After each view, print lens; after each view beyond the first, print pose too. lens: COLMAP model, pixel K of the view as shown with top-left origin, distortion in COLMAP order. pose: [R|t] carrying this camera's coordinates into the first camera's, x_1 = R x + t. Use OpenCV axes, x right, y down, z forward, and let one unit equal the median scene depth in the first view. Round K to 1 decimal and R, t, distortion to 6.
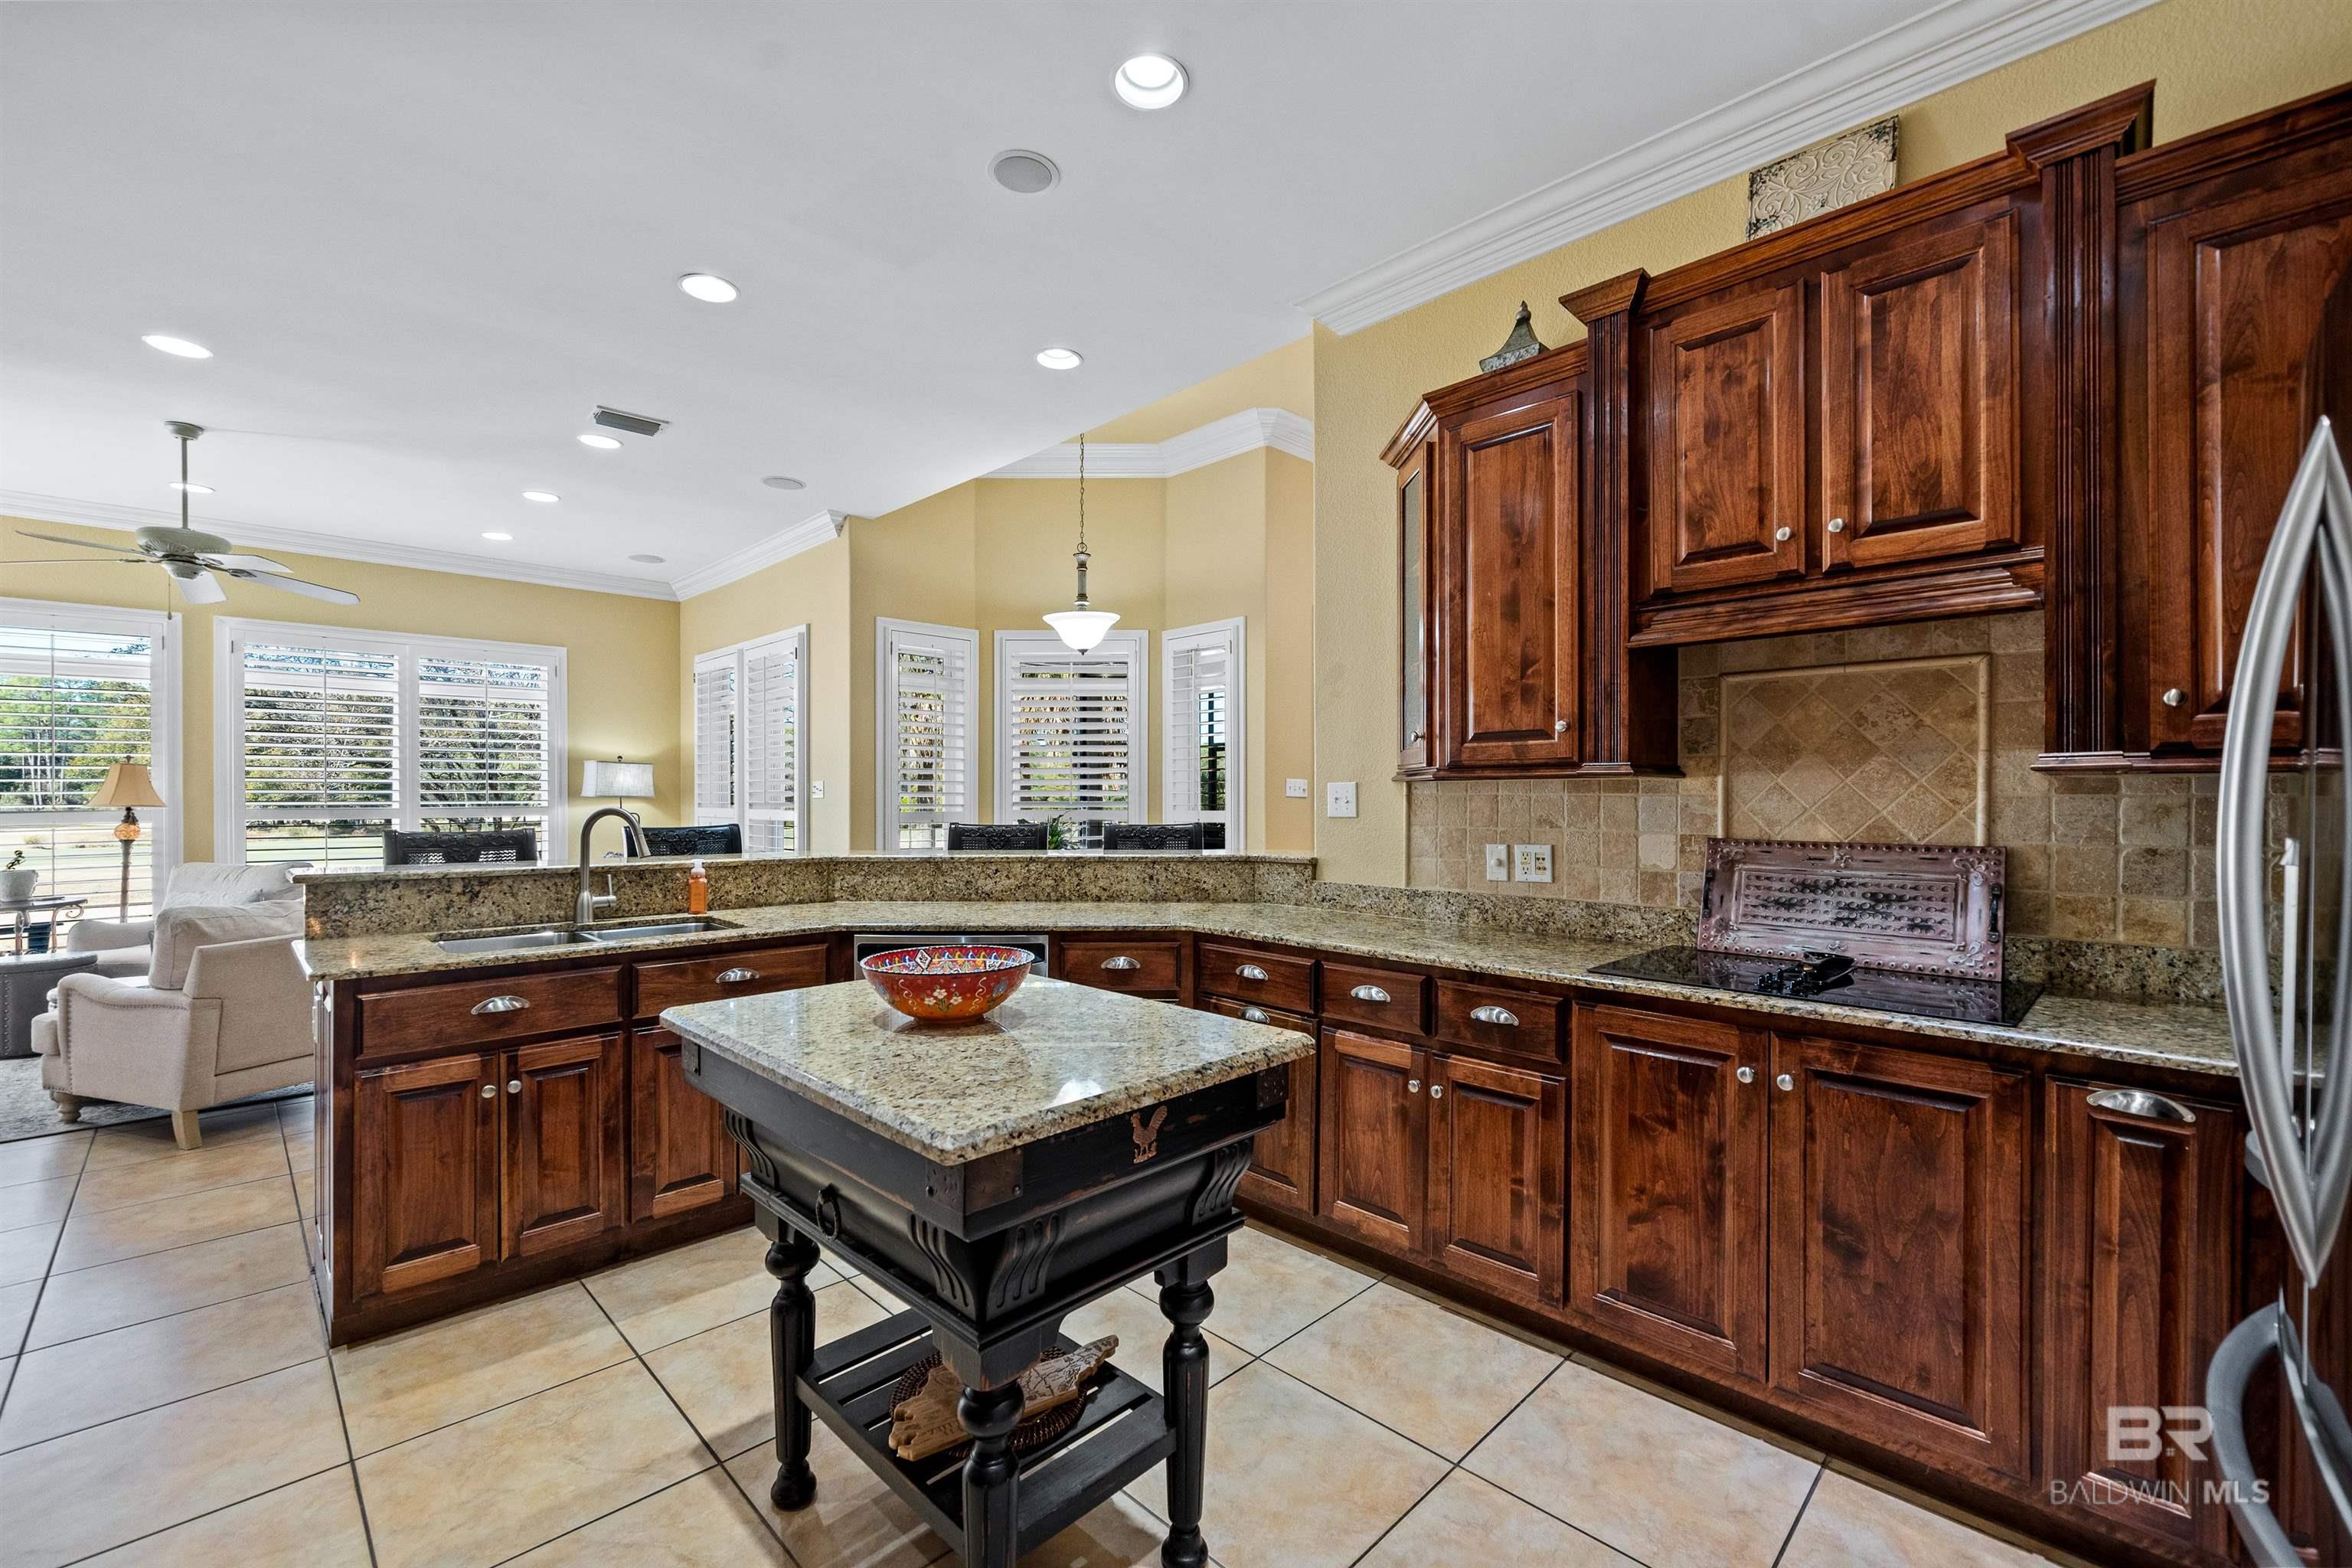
lens RADIAL K [[944.5, 0, 1179.7], [0, 944.5, 794.1], [0, 0, 1]] dist [0.004352, 0.000387]
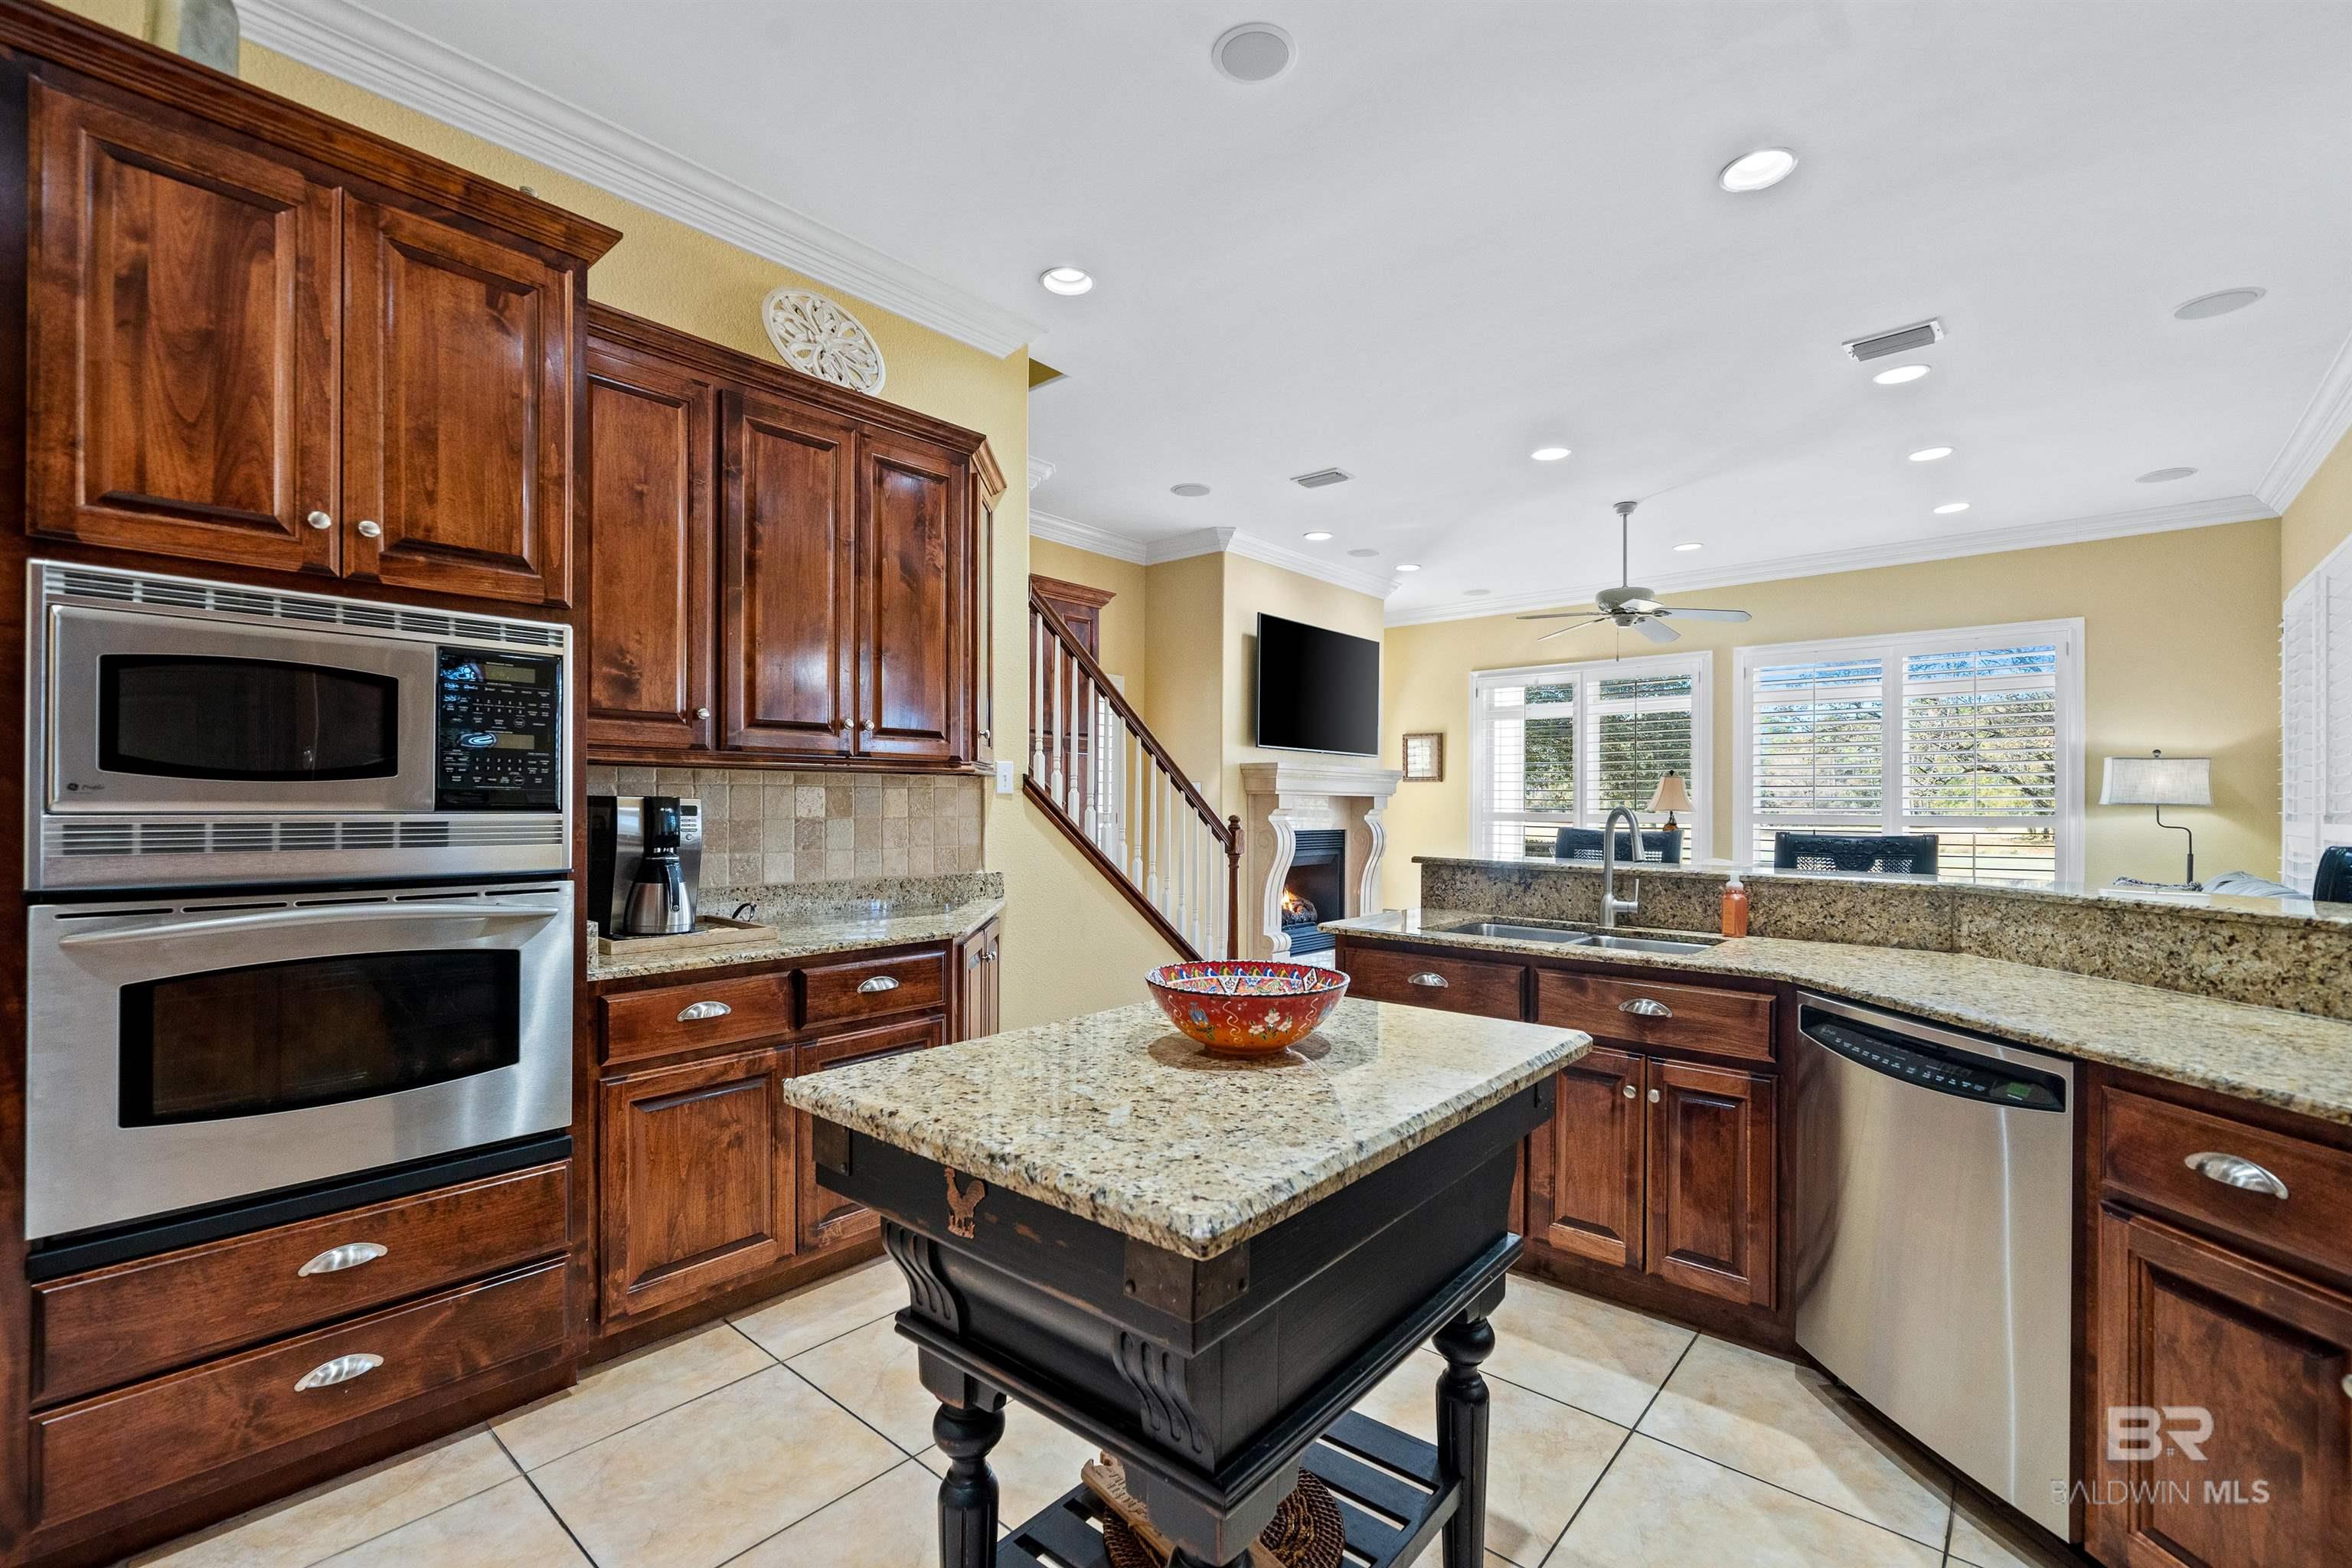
lens RADIAL K [[1008.9, 0, 1181.0], [0, 1008.9, 796.4], [0, 0, 1]] dist [-0.000246, 0.000023]
pose [[0.091371, -0.007105, -0.995792, 0.294369], [-0.003121, 0.999968, -0.007421, 0.011046], [0.995812, 0.003785, 0.091346, 0.400872]]
